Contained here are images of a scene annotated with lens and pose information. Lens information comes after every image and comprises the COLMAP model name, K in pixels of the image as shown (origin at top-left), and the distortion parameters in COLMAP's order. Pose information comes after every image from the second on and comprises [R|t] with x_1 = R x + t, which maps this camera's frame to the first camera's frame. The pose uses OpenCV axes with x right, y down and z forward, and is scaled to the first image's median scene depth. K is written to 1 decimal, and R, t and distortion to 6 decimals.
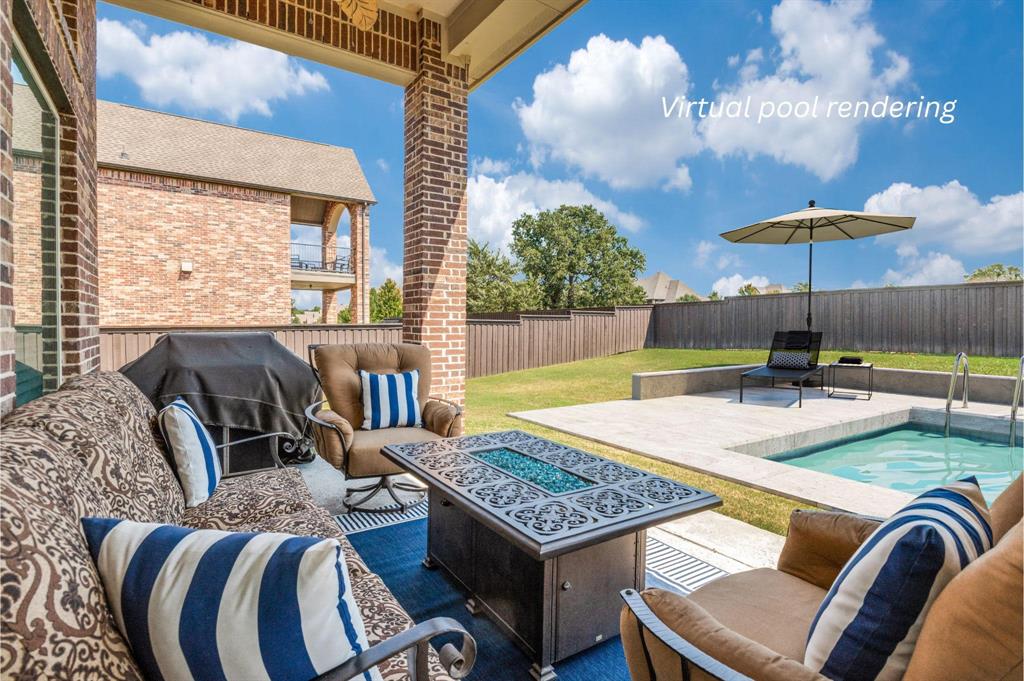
lens RADIAL K [[496.1, 0, 513.3], [0, 496.1, 337.7], [0, 0, 1]] dist [-0.004478, -0.001725]
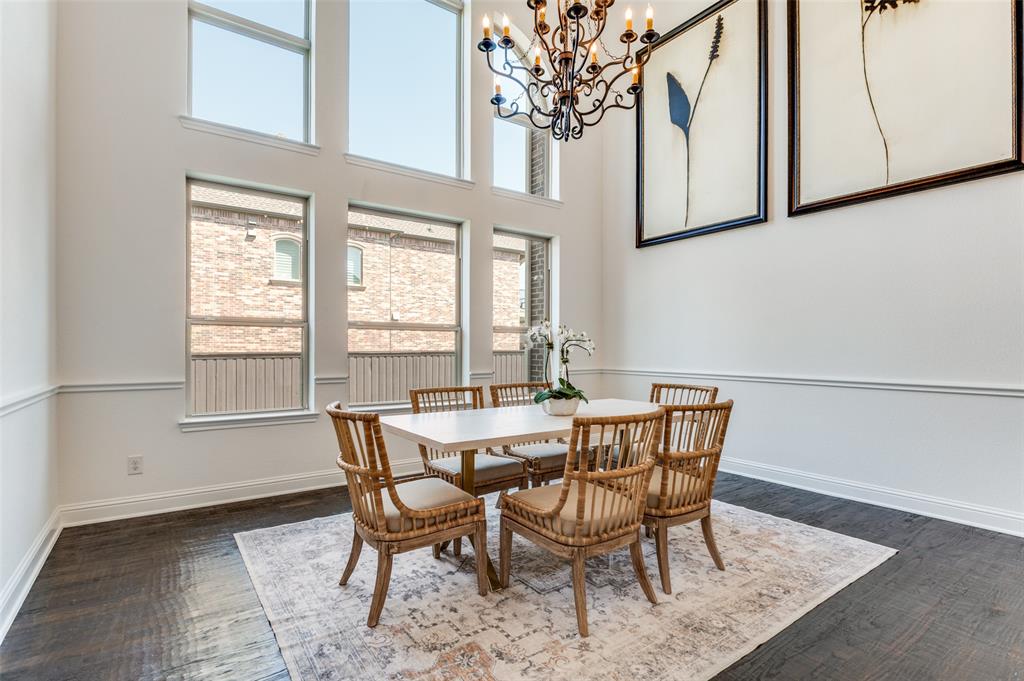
lens RADIAL K [[496.1, 0, 509.5], [0, 496.1, 345.0], [0, 0, 1]] dist [-0.004478, -0.001725]
pose [[0.999820, -0.000004, 0.018983, -0.553368], [0.000667, 0.999390, -0.034911, 0.009216], [-0.018971, 0.034917, 0.999210, -0.389742]]
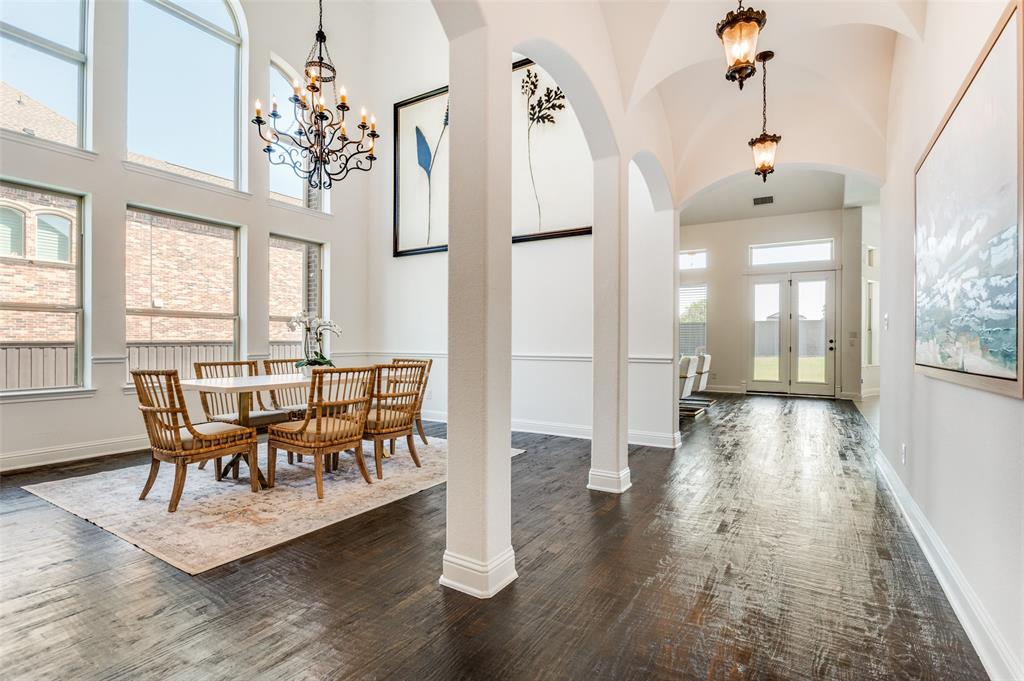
lens RADIAL K [[496.1, 0, 510.0], [0, 496.1, 342.4], [0, 0, 1]] dist [-0.004478, -0.001725]
pose [[0.912664, 0.000228, 0.408710, -0.544460], [0.010346, 0.999667, -0.023661, 0.017688], [-0.408579, 0.025823, 0.912358, -0.495785]]
